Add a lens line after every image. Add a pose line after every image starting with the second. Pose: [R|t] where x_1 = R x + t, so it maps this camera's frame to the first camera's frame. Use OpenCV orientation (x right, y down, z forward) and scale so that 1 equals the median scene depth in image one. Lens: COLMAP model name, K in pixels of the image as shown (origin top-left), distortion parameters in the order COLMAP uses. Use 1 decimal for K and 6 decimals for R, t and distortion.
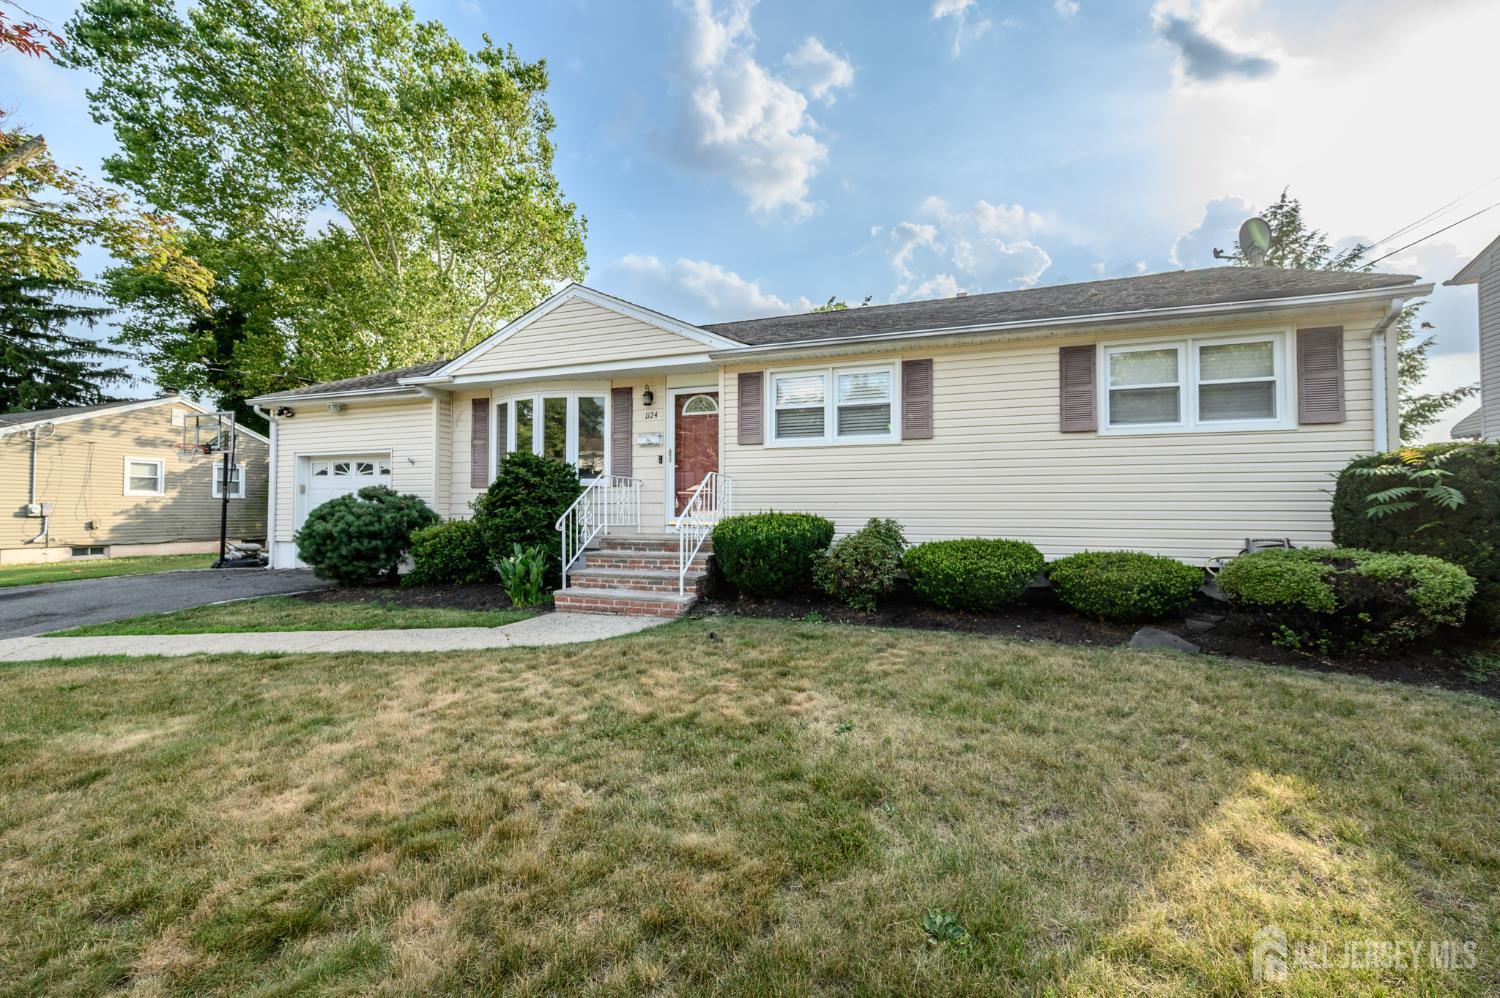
lens RADIAL K [[590.3, 0, 752.5], [0, 590.3, 501.2], [0, 0, 1]] dist [-0.002706, 0.001390]
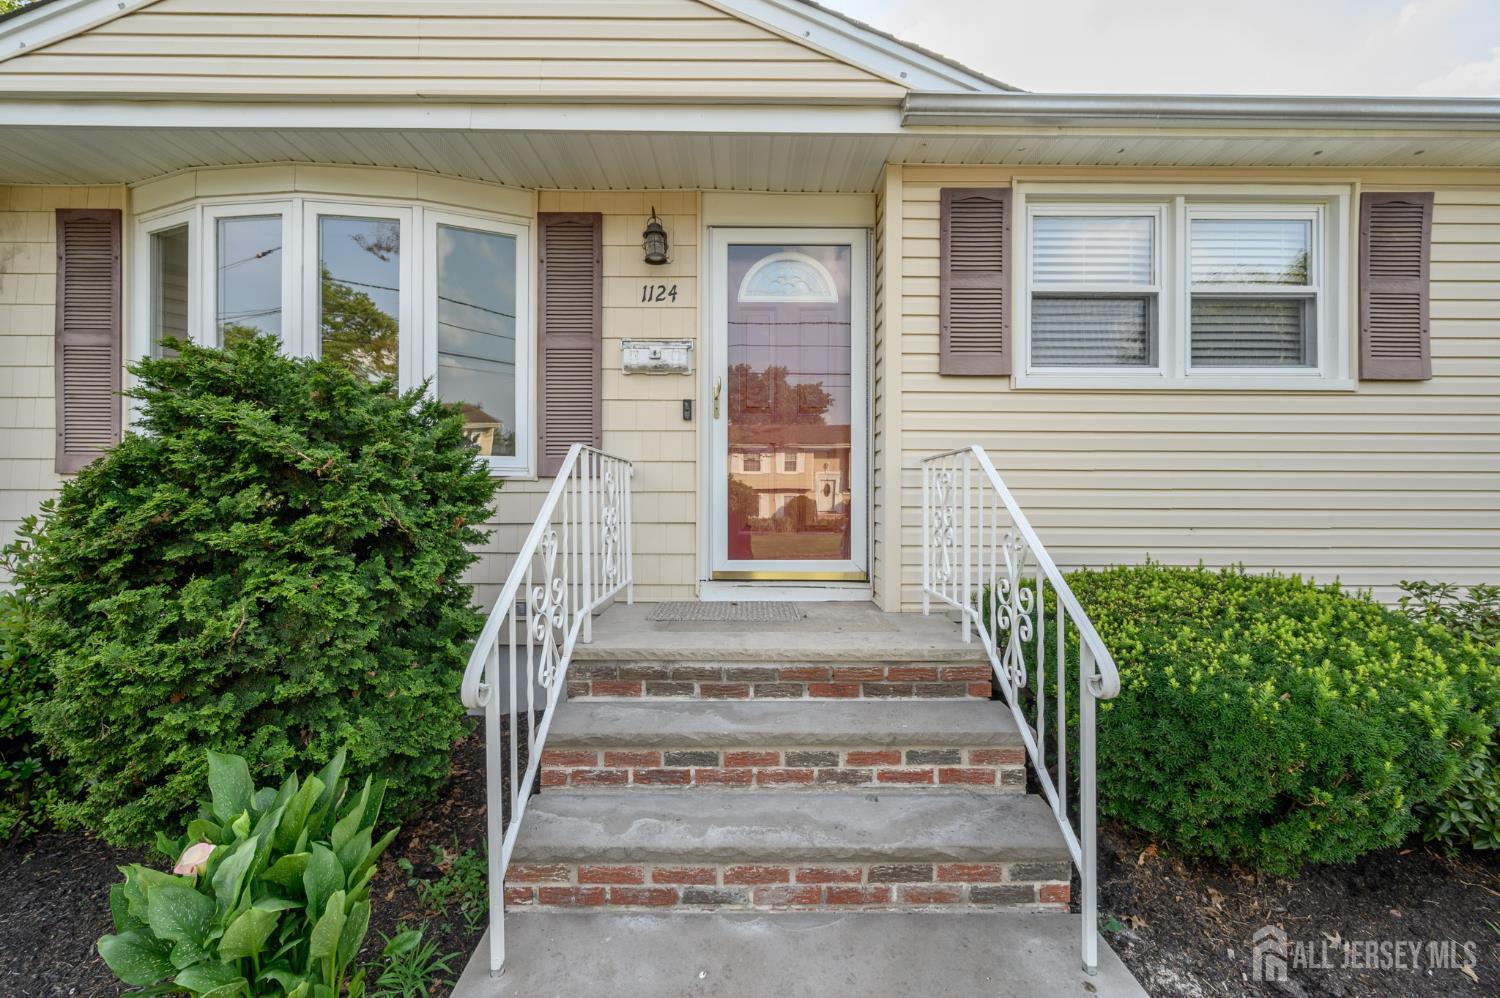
lens RADIAL K [[590.3, 0, 745.5], [0, 590.3, 493.6], [0, 0, 1]] dist [-0.002706, 0.001390]
pose [[0.941631, 0.002158, 0.336641, -0.265241], [-0.008323, 0.999823, 0.016872, -0.024721], [-0.336545, -0.018689, 0.941482, 0.665111]]
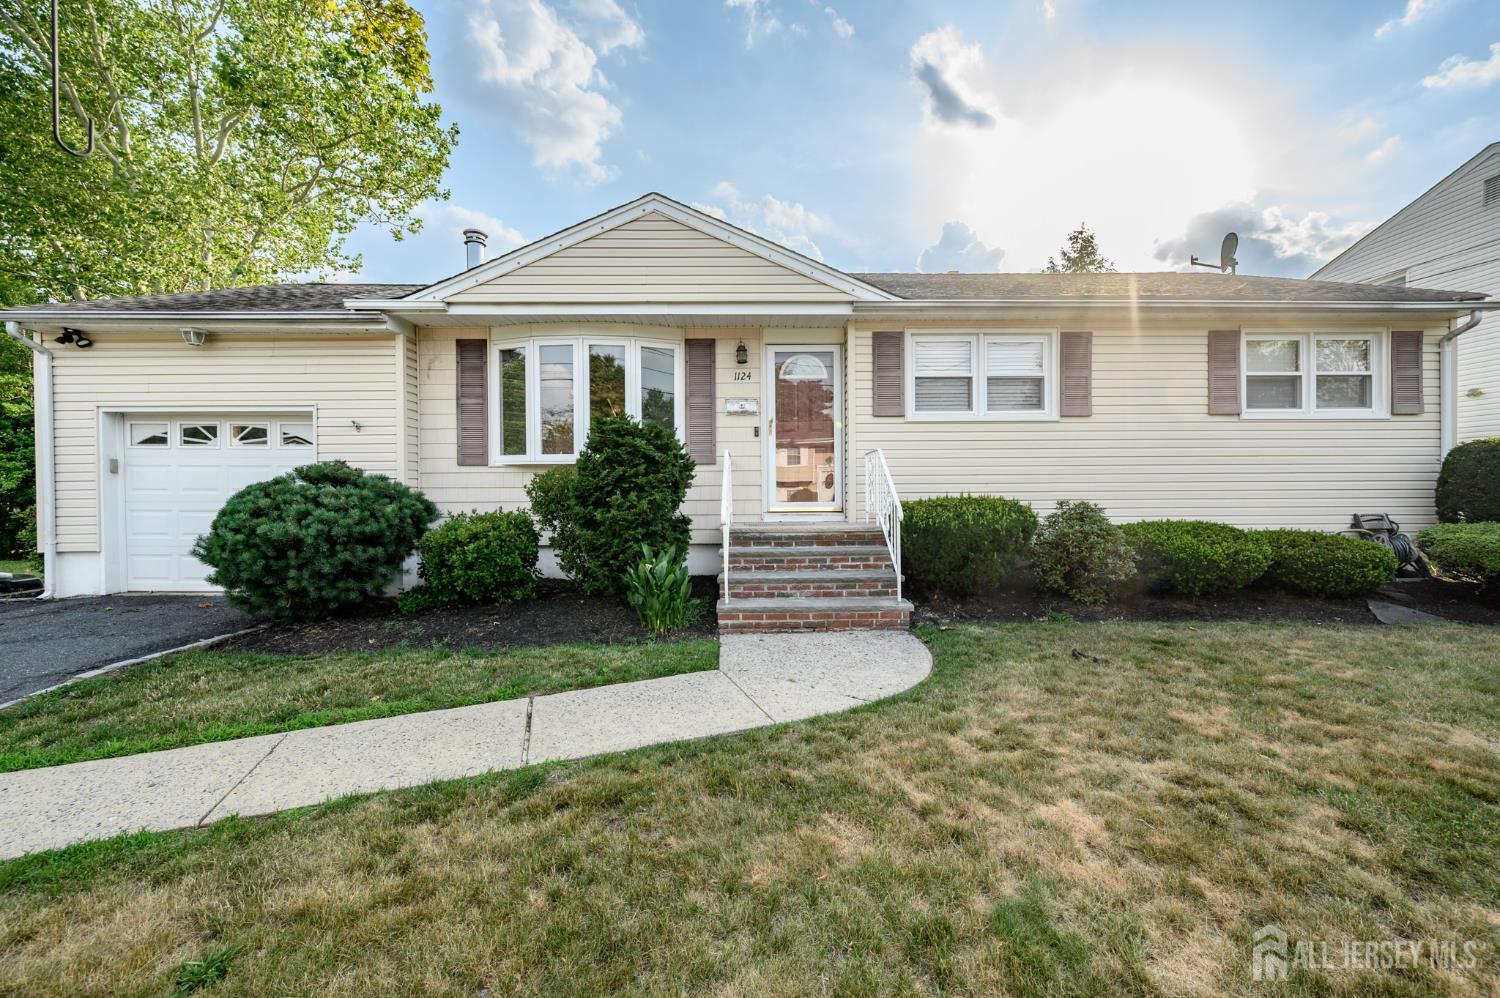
lens RADIAL K [[590.3, 0, 754.5], [0, 590.3, 496.6], [0, 0, 1]] dist [-0.002706, 0.001390]
pose [[0.937620, -0.013617, 0.347396, -0.469983], [0.003483, 0.999550, 0.029779, -0.006048], [-0.347645, -0.026711, 0.937246, 0.253688]]
